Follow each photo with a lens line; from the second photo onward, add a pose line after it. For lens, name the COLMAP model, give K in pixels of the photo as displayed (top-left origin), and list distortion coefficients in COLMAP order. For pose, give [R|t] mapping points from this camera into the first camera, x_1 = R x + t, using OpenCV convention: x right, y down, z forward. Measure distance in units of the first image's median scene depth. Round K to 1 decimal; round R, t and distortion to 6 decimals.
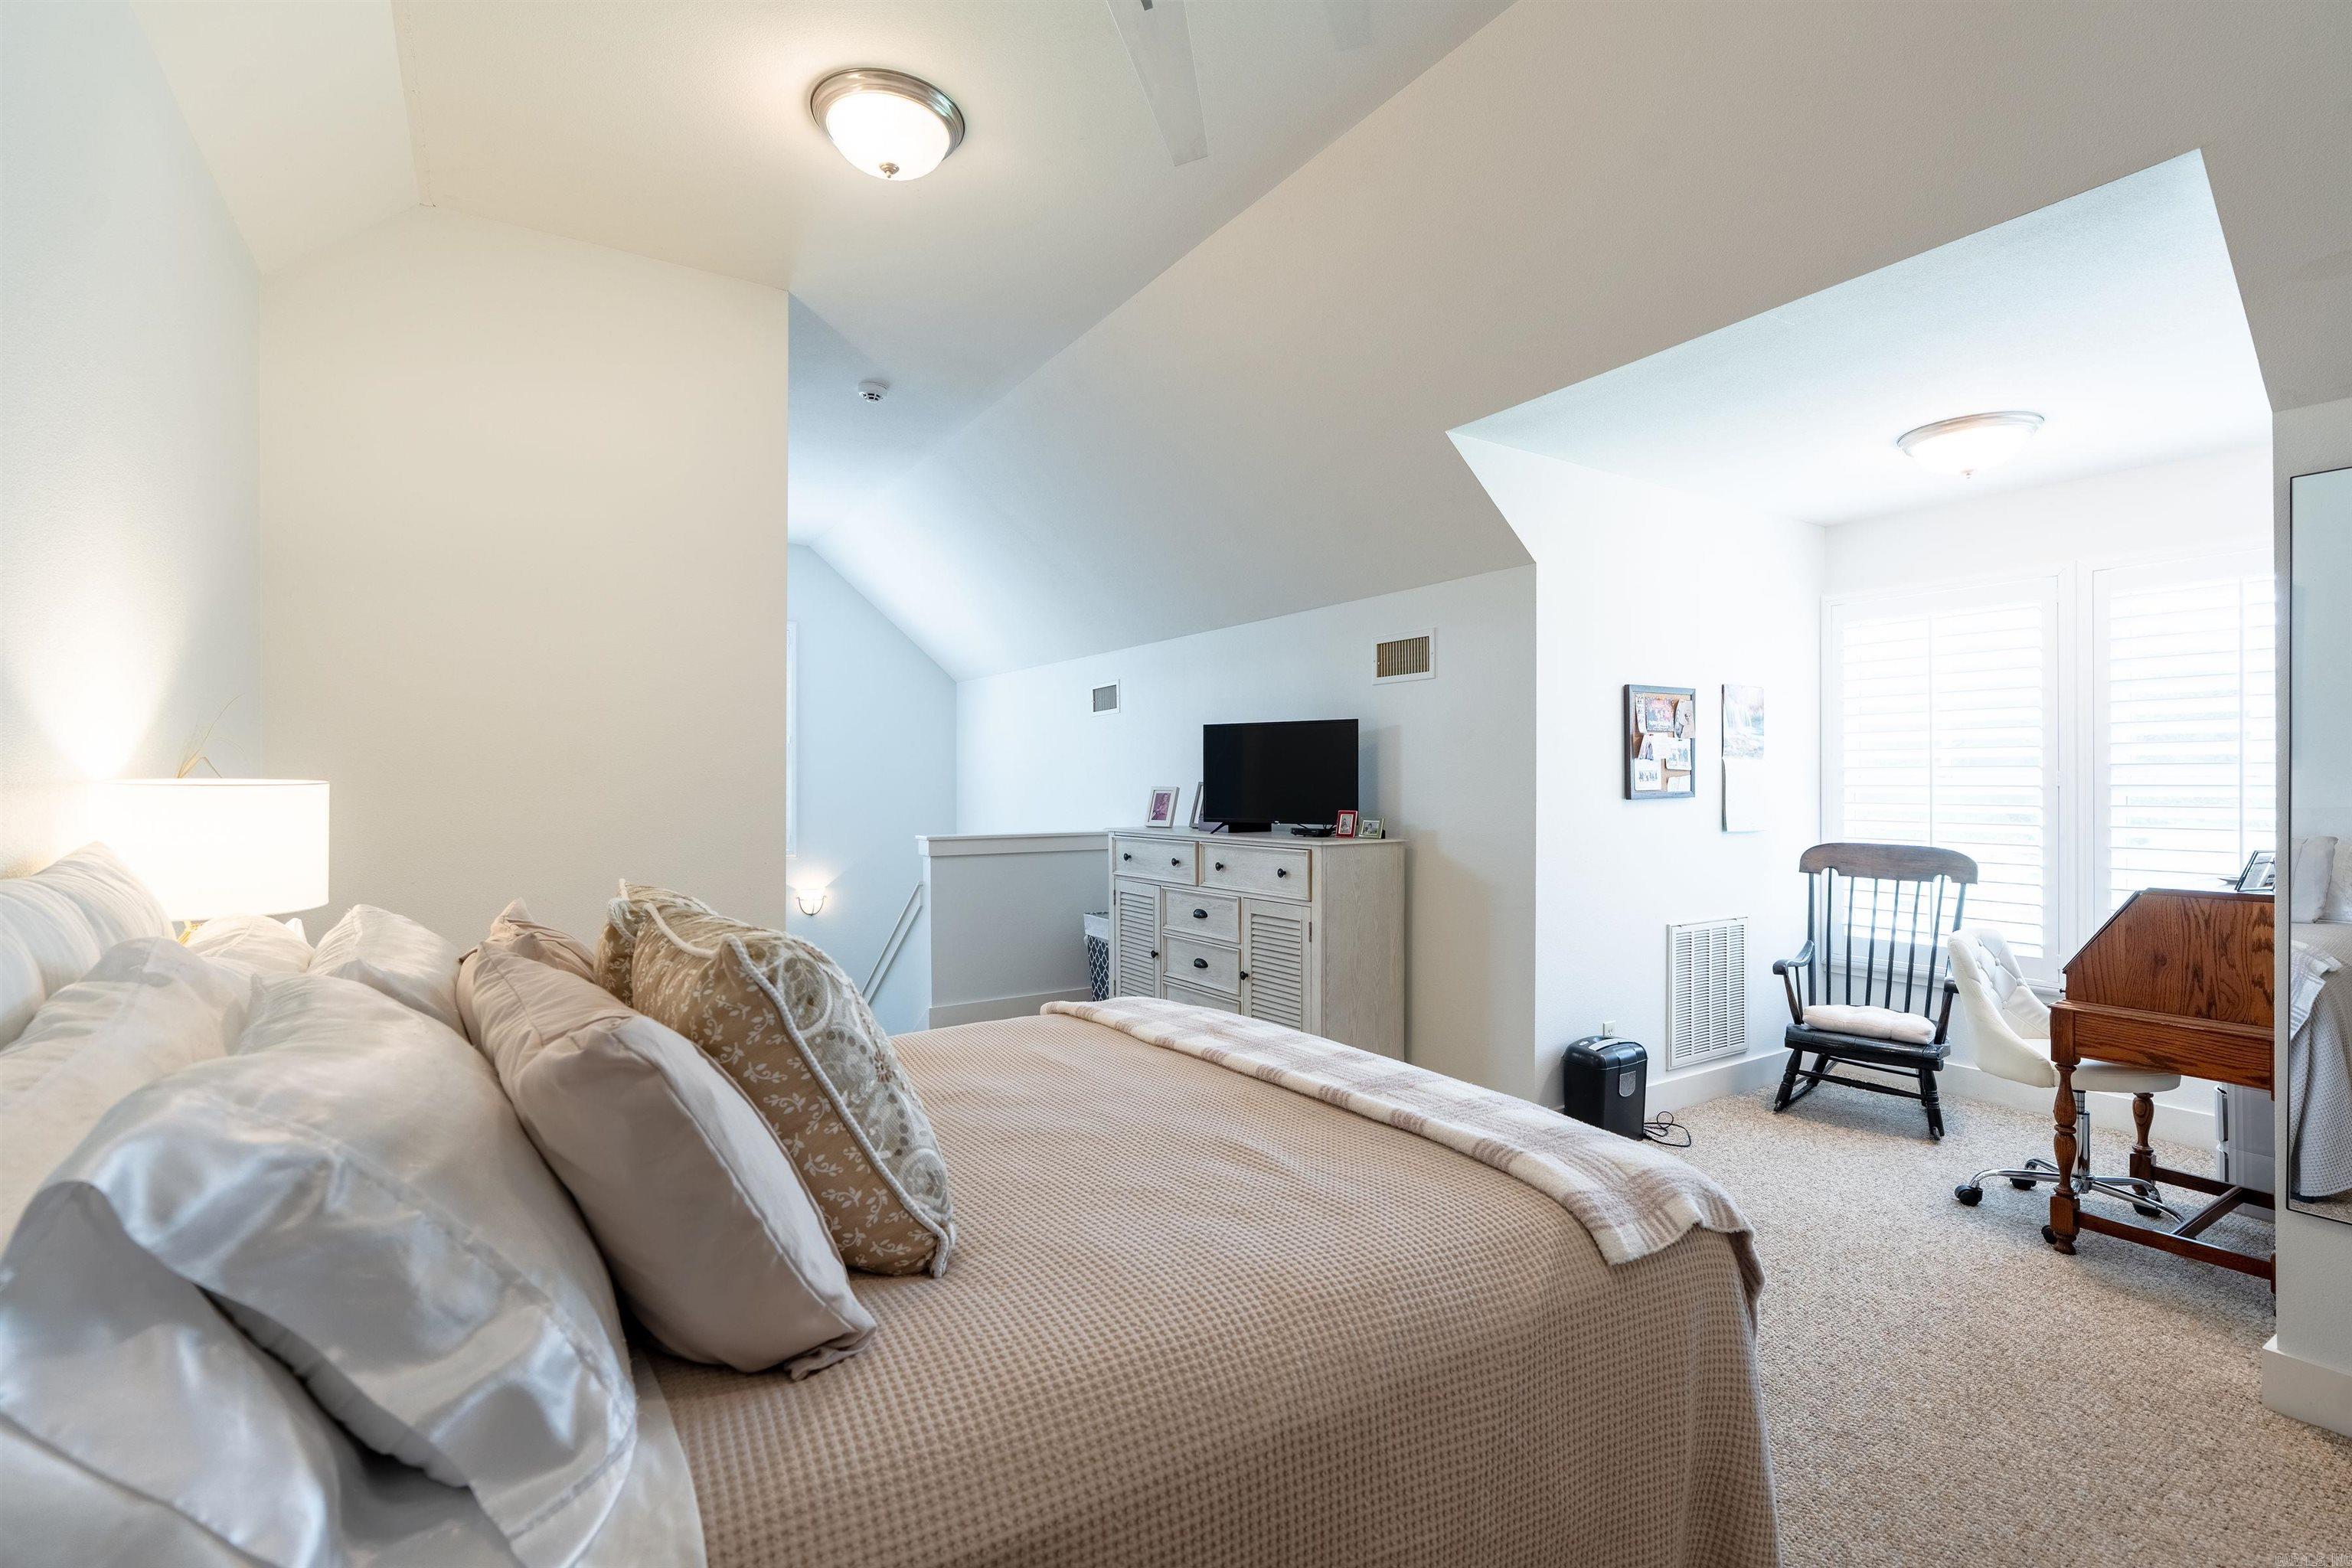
lens RADIAL K [[1063.6, 0, 1170.7], [0, 1063.6, 782.3], [0, 0, 1]] dist [-0.002220, 0.000918]
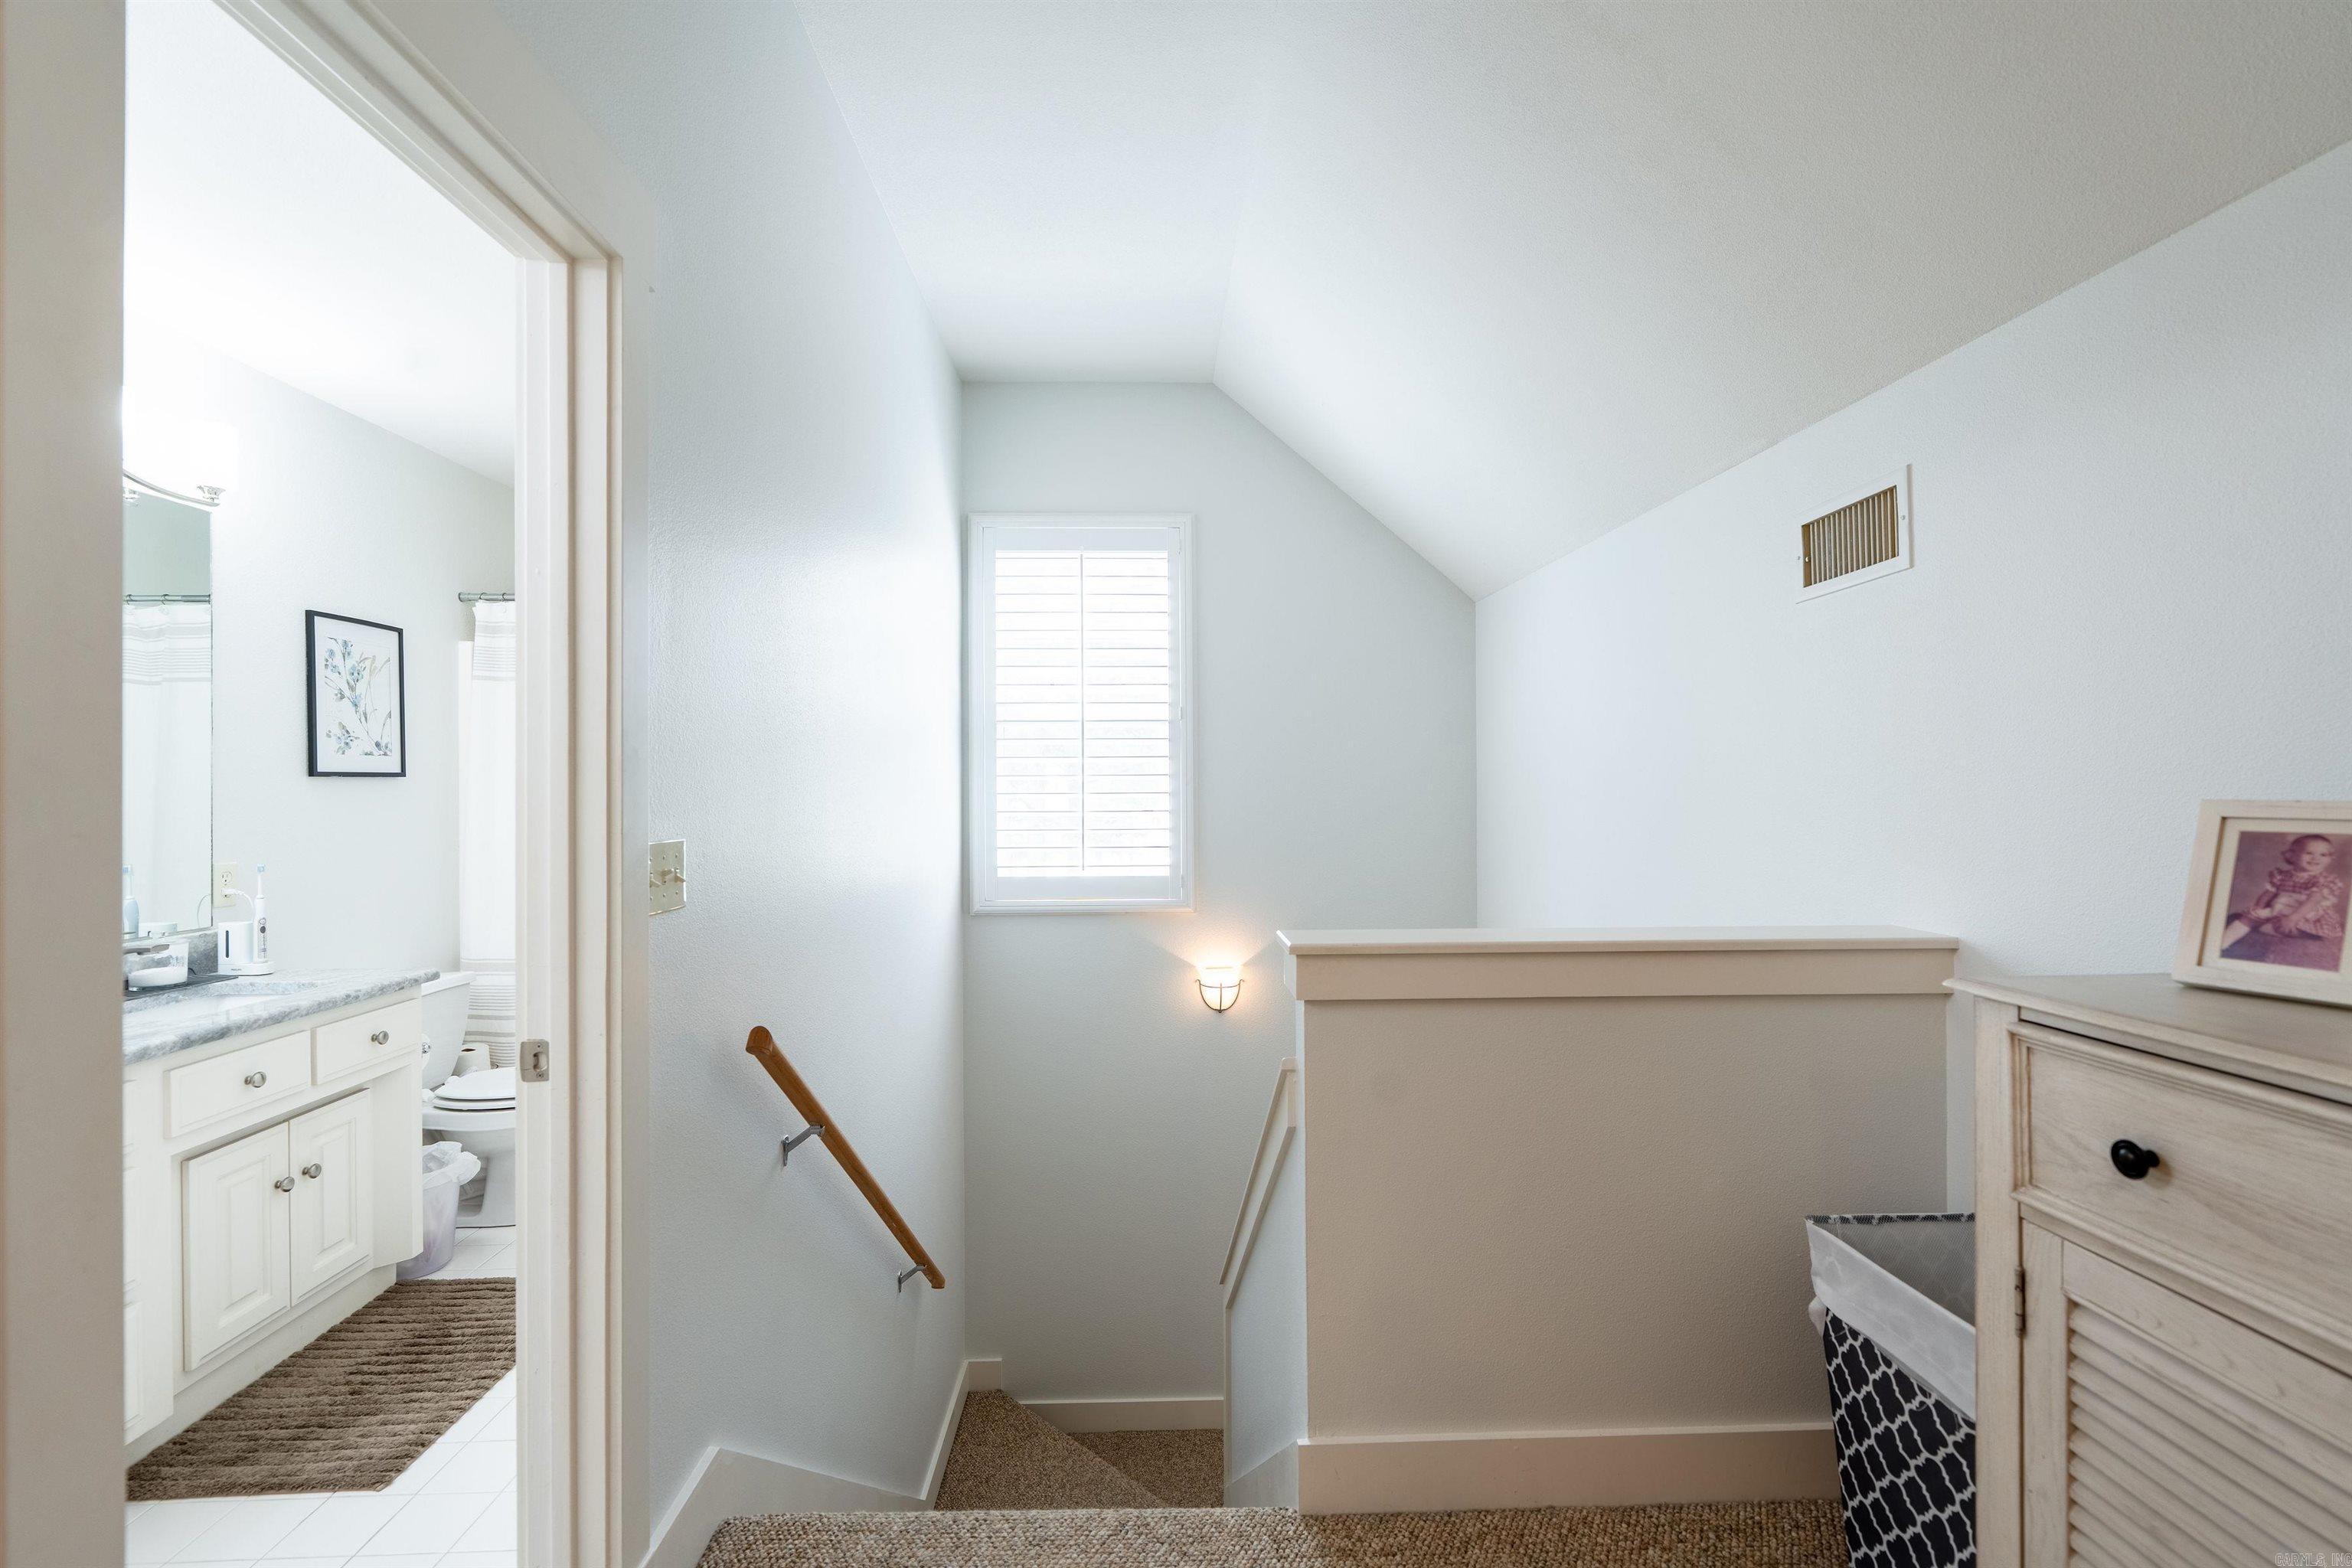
lens RADIAL K [[1063.6, 0, 1170.7], [0, 1063.6, 782.3], [0, 0, 1]] dist [-0.002220, 0.000918]
pose [[0.854605, -0.005672, -0.519248, -0.108888], [0.005378, 0.999983, -0.002072, -0.000356], [0.519251, -0.001021, 0.854621, 0.898191]]
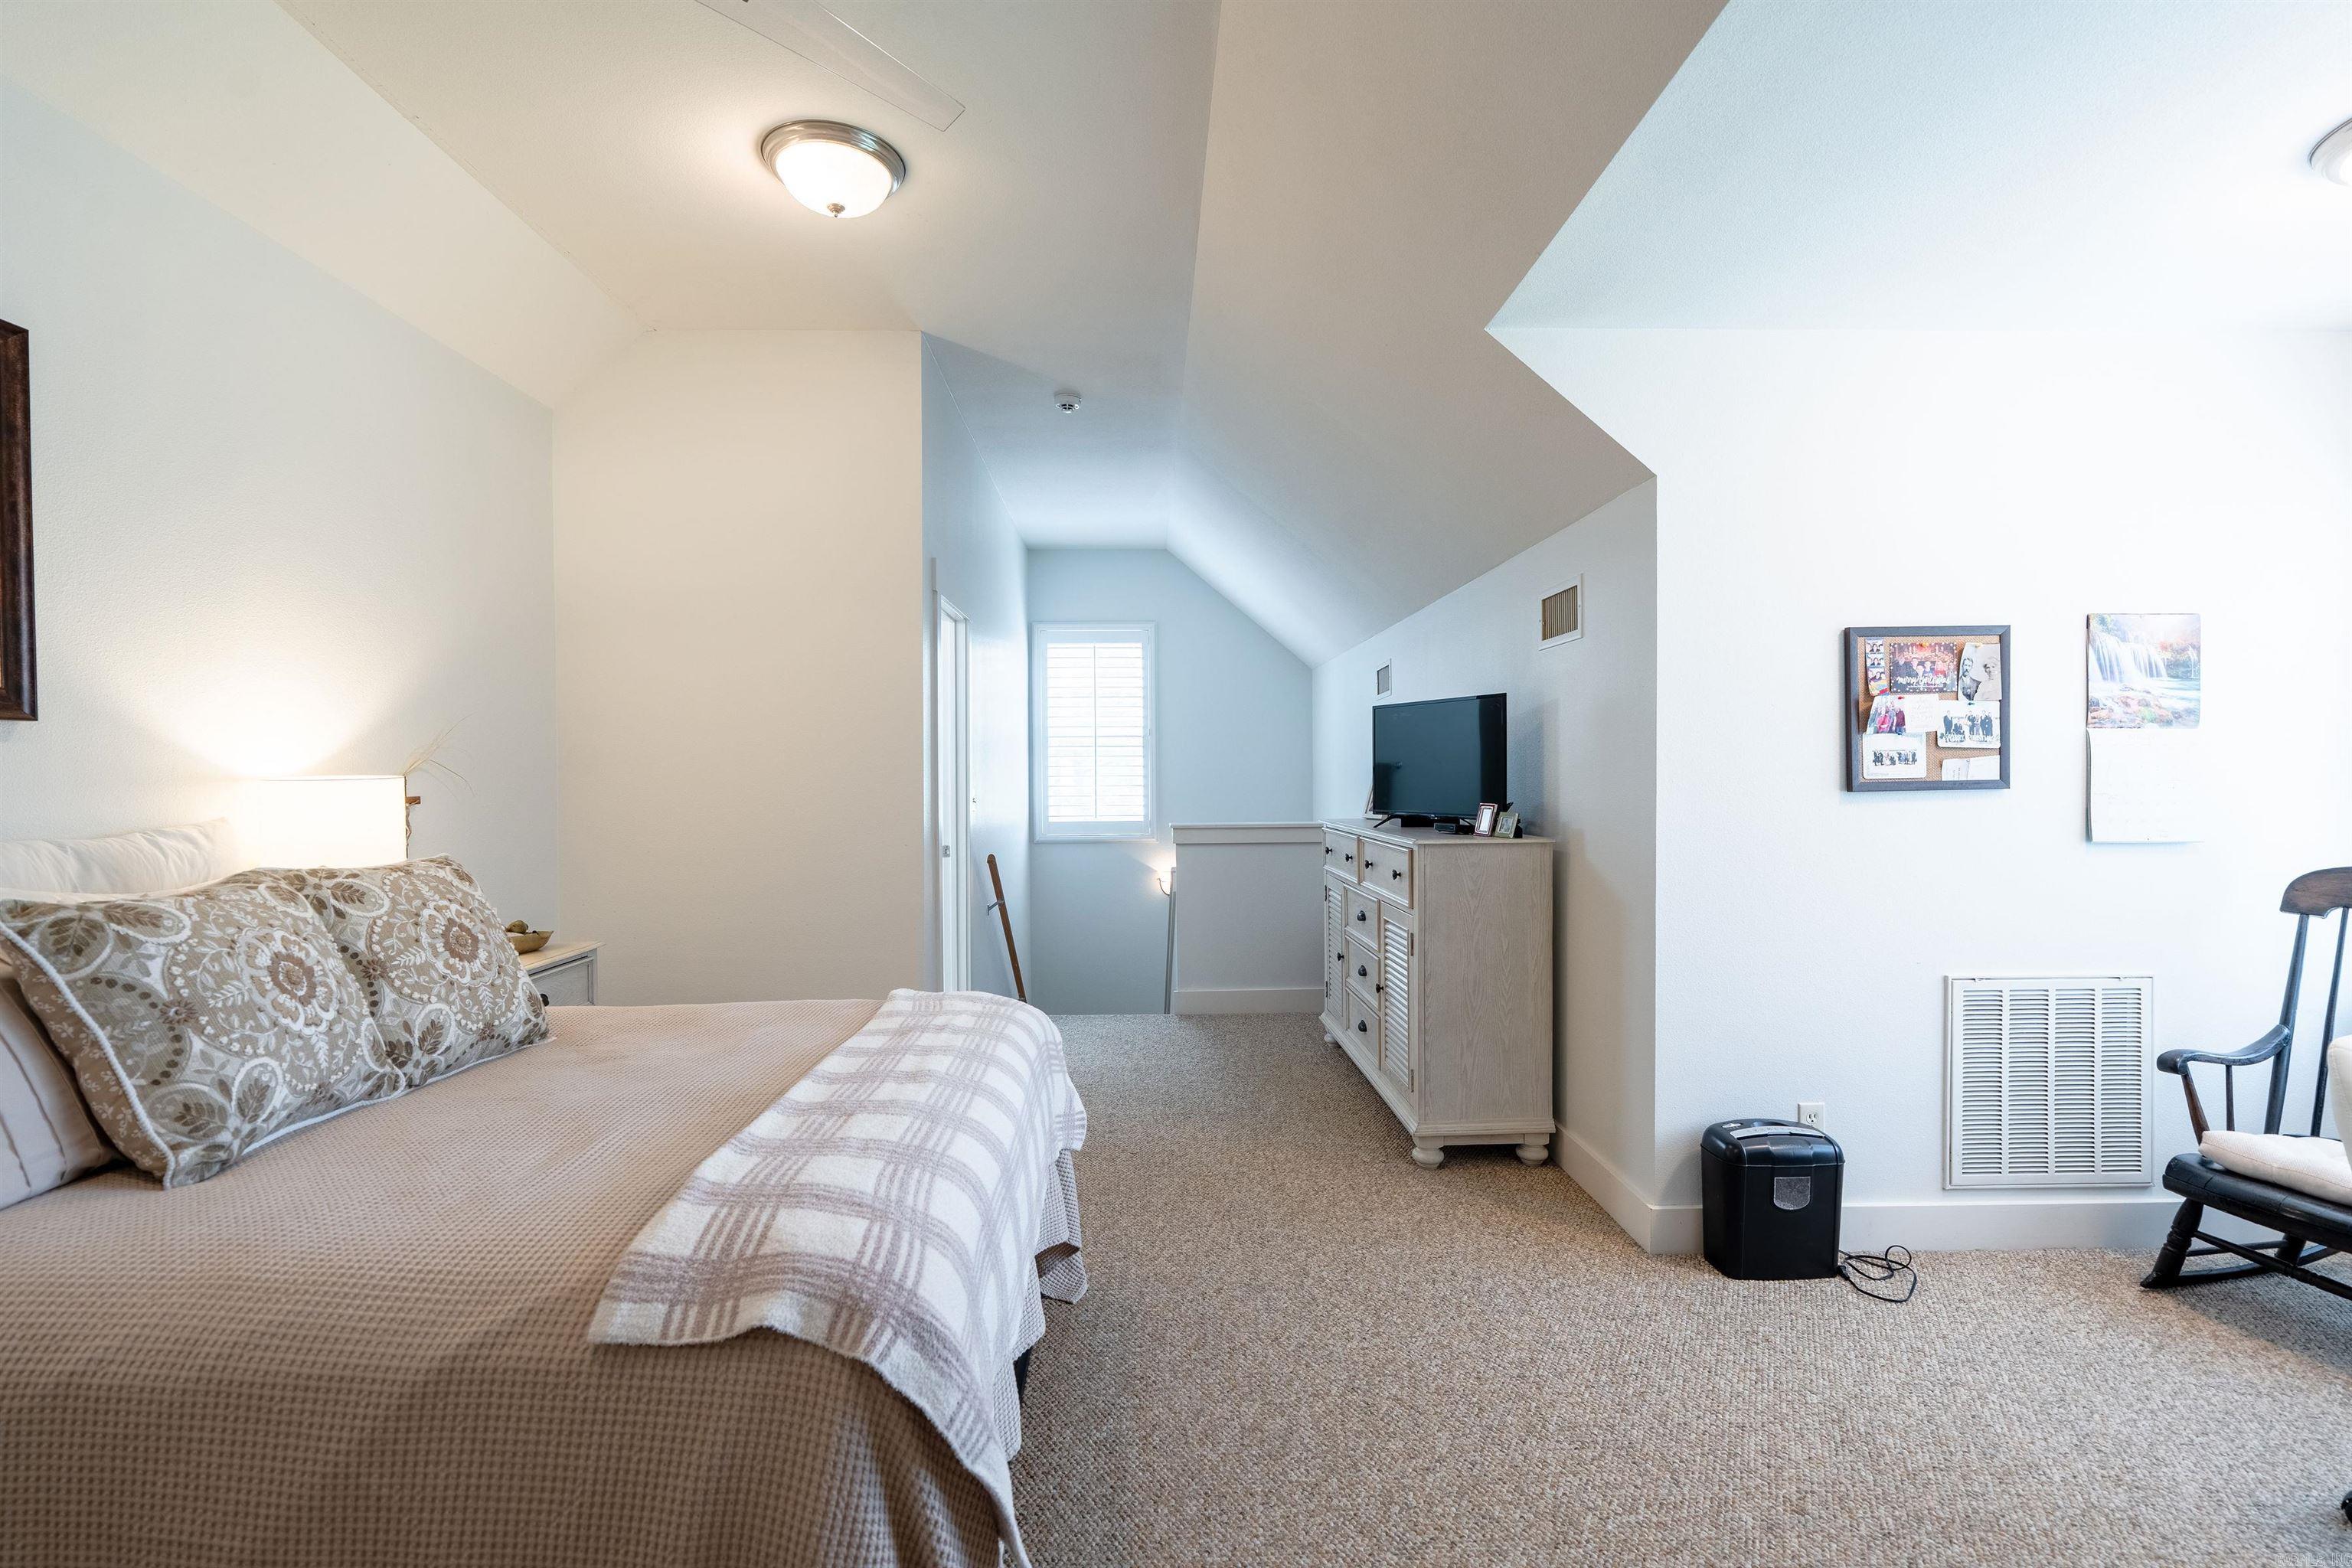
lens RADIAL K [[1063.6, 0, 1170.7], [0, 1063.6, 782.3], [0, 0, 1]] dist [-0.002220, 0.000918]
pose [[0.854391, -0.000477, -0.519630, 0.397431], [0.007078, 0.999918, 0.010719, -0.000759], [0.519582, -0.012836, 0.854324, 0.163165]]
